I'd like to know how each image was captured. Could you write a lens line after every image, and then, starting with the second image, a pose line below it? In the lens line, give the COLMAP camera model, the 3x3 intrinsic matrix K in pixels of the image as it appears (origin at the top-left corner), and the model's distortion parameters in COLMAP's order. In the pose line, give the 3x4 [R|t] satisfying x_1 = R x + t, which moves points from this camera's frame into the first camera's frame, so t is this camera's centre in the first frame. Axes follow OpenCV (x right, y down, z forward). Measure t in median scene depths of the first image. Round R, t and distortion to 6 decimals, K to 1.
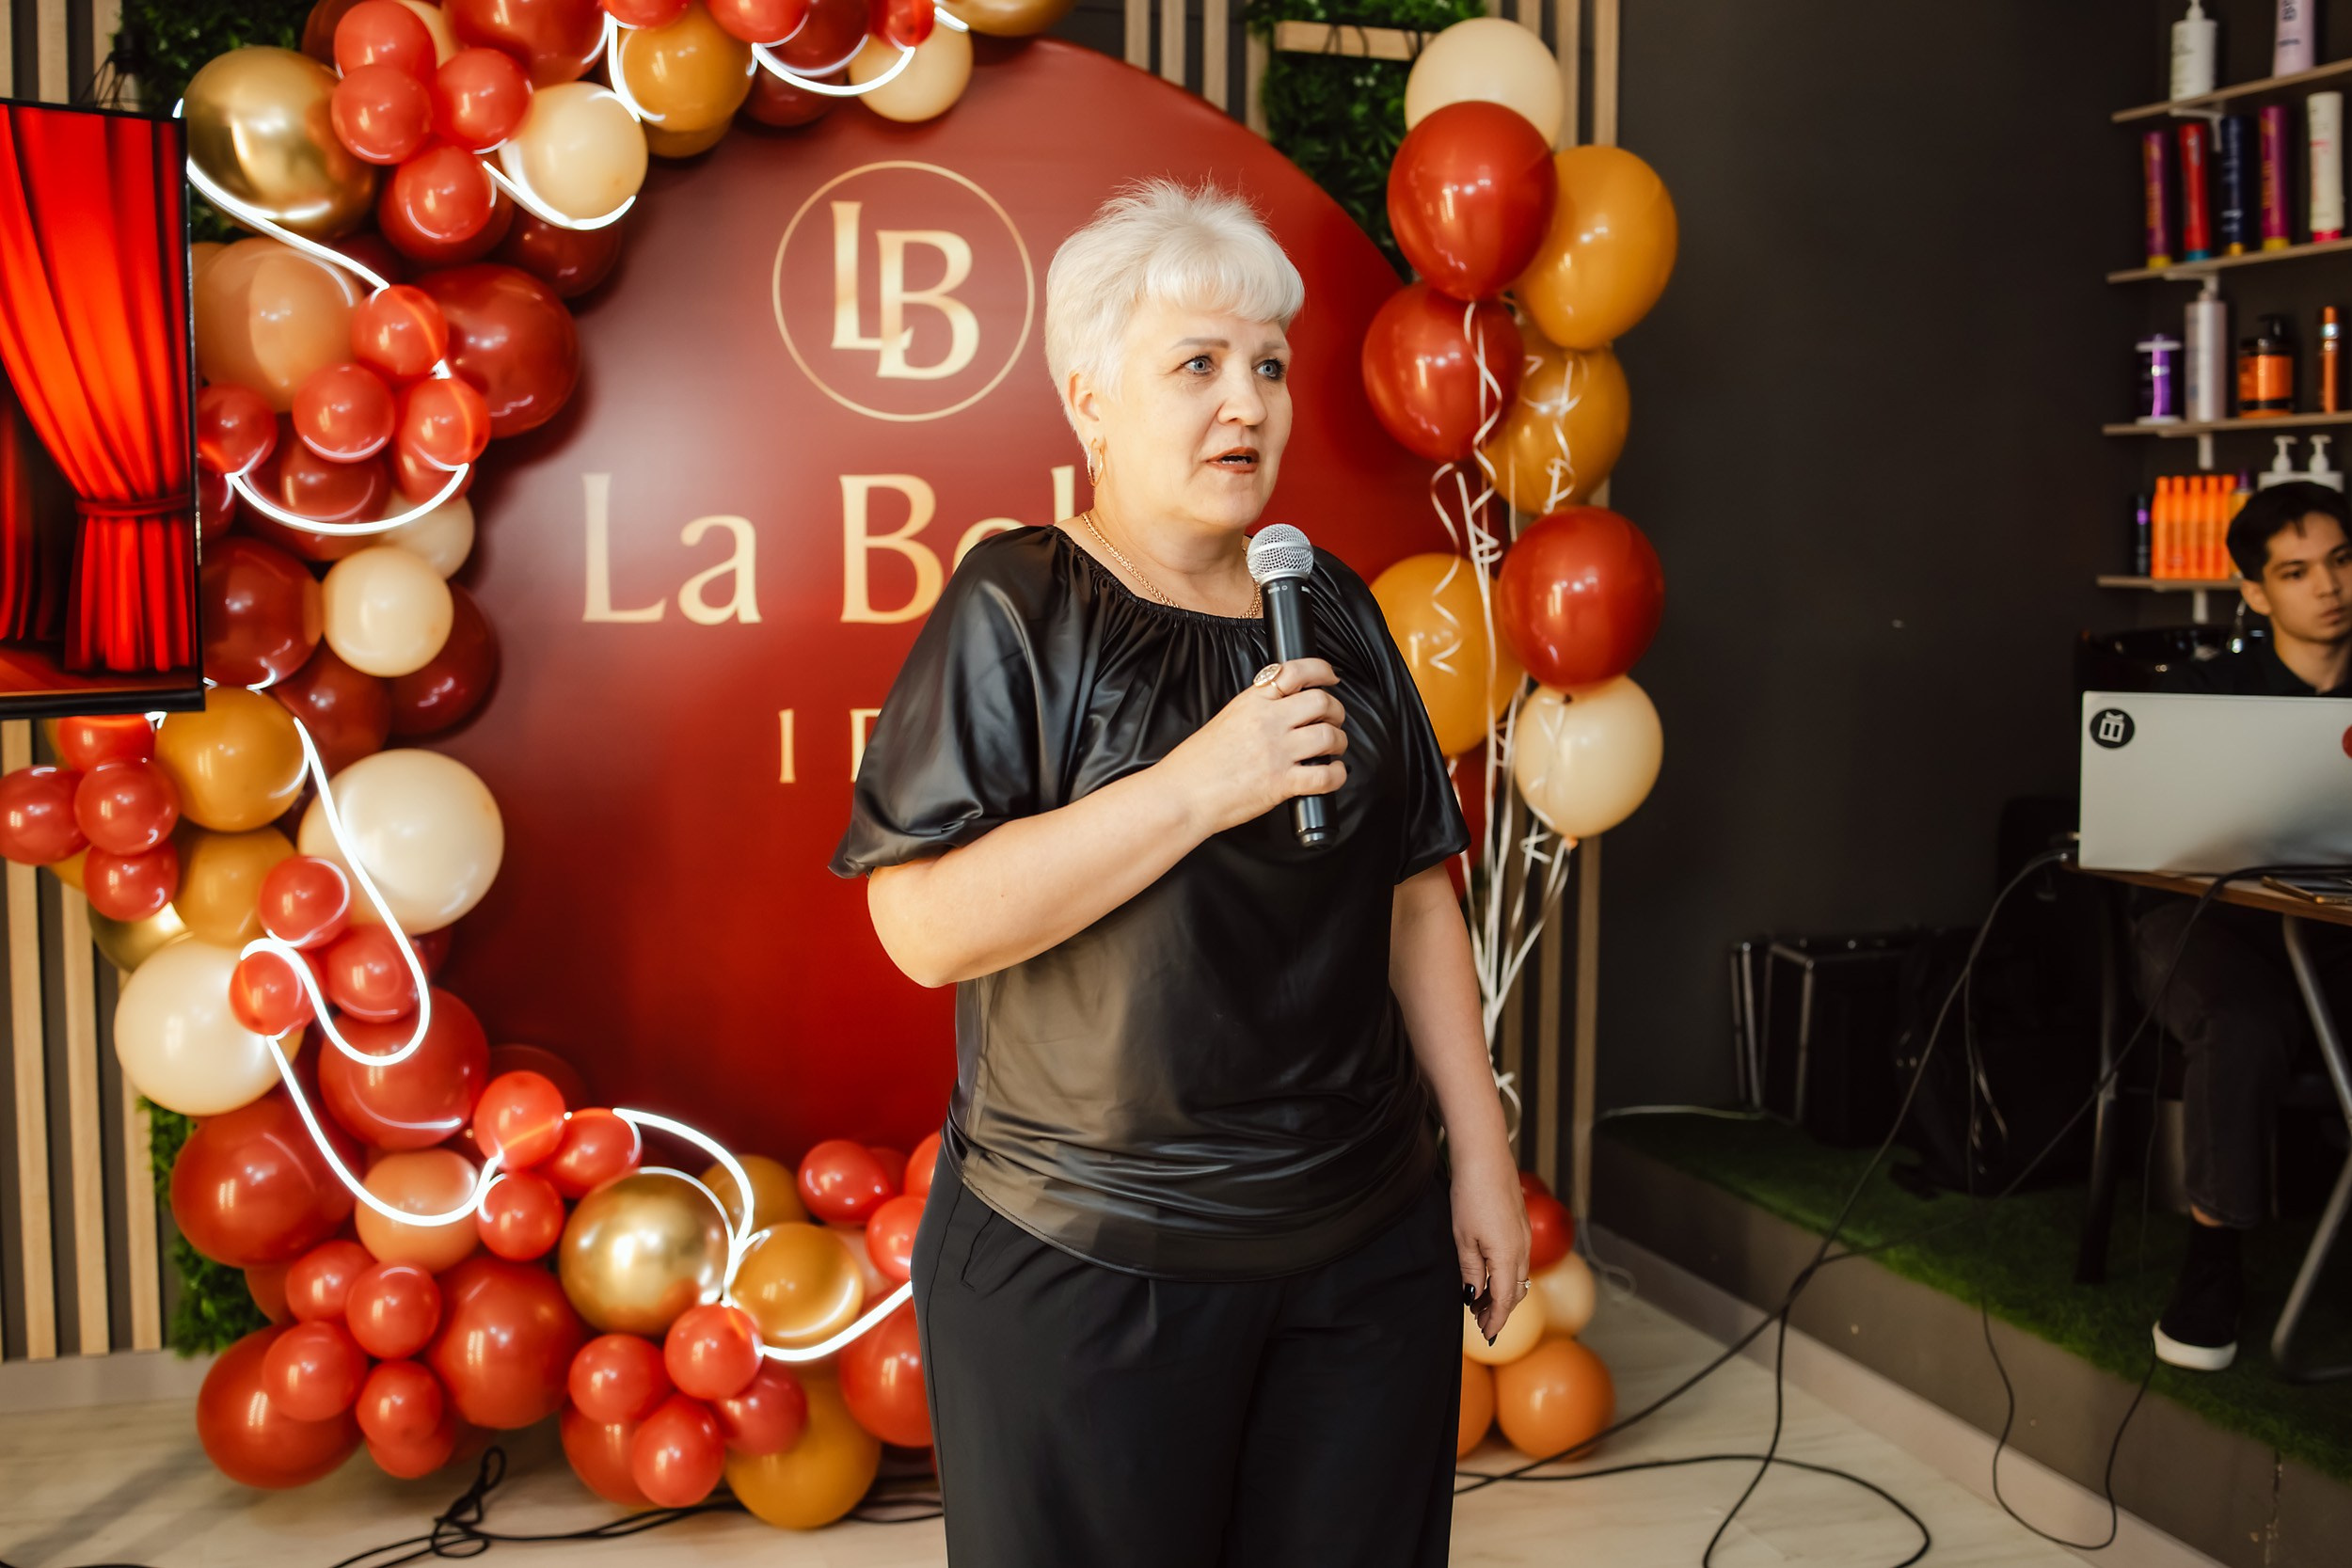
lens RADIAL K [[2359.3, 0, 1164.8], [0, 2359.3, 801.4], [0, 0, 1]] dist [-0.059293, 0.000000]
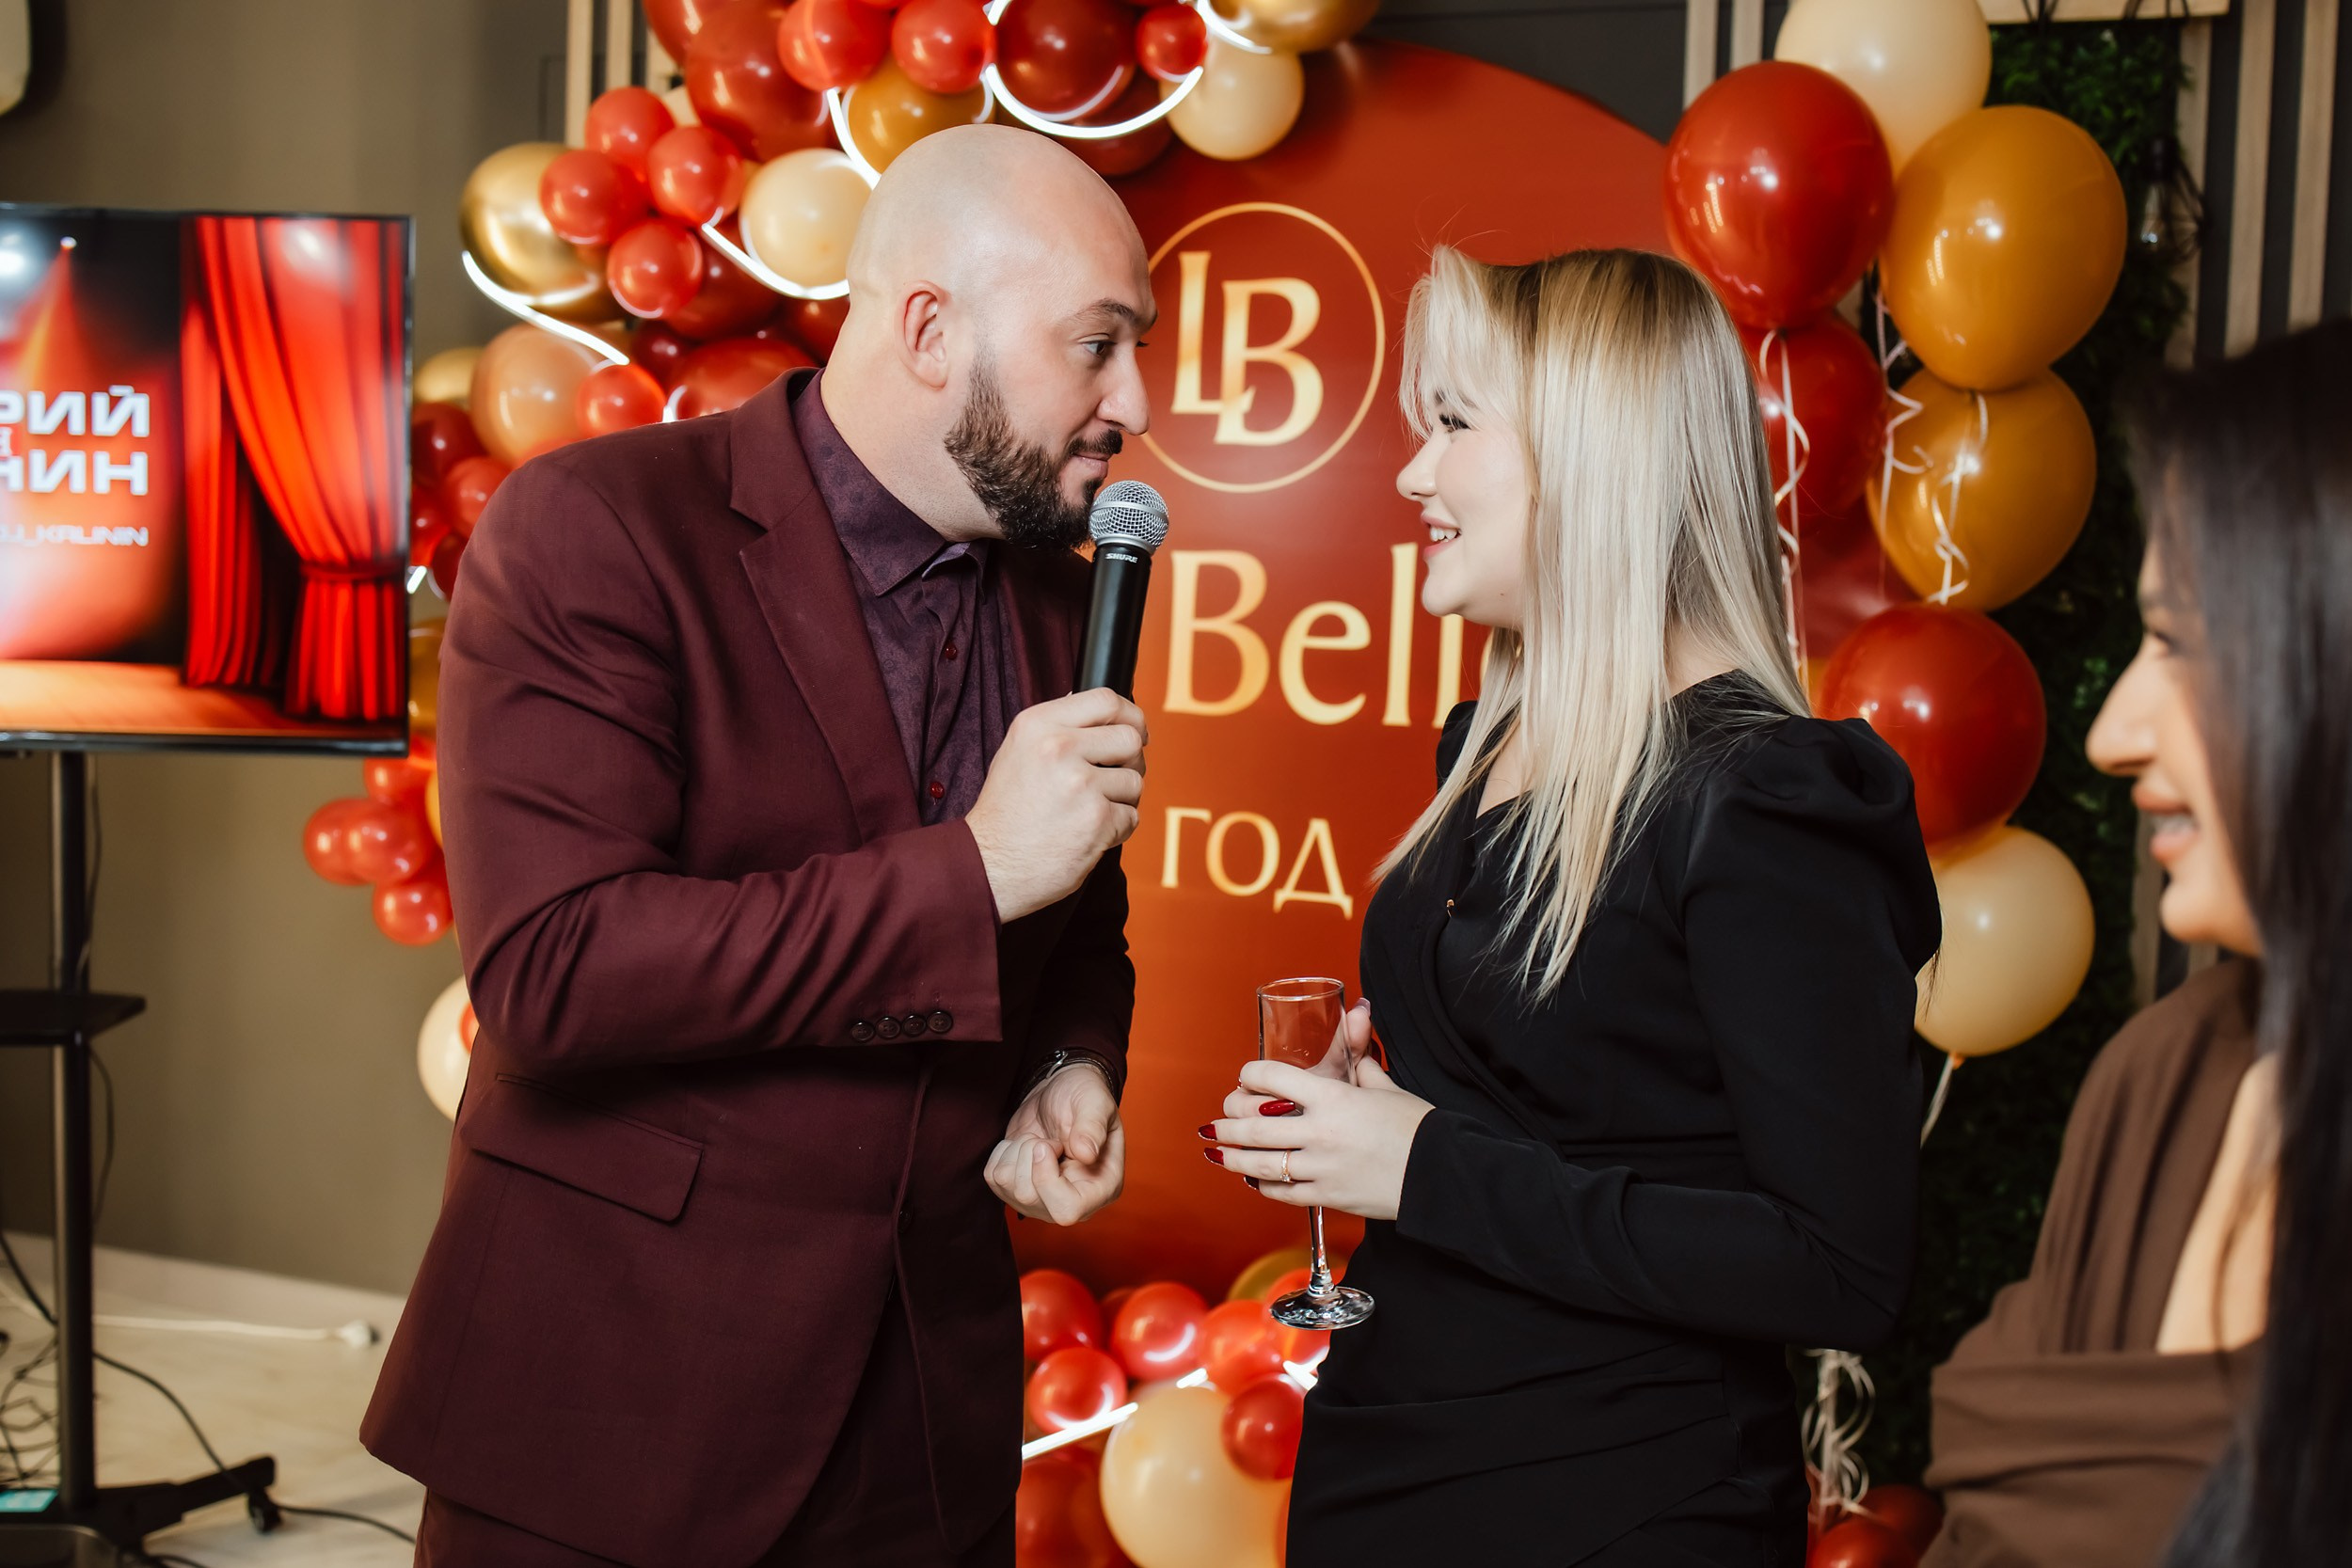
lens RADIAL K [[2359.3, 0, 1114.0], [0, 2359.3, 868.8], [0, 0, 1]] dist [-0.059293, 0.000000]
pose [[0.782773, 0.091012, -0.615616, 0.453914], [-0.095025, 0.995128, 0.026291, -0.040494], [0.615009, 0.037919, 0.787608, 0.289108]]
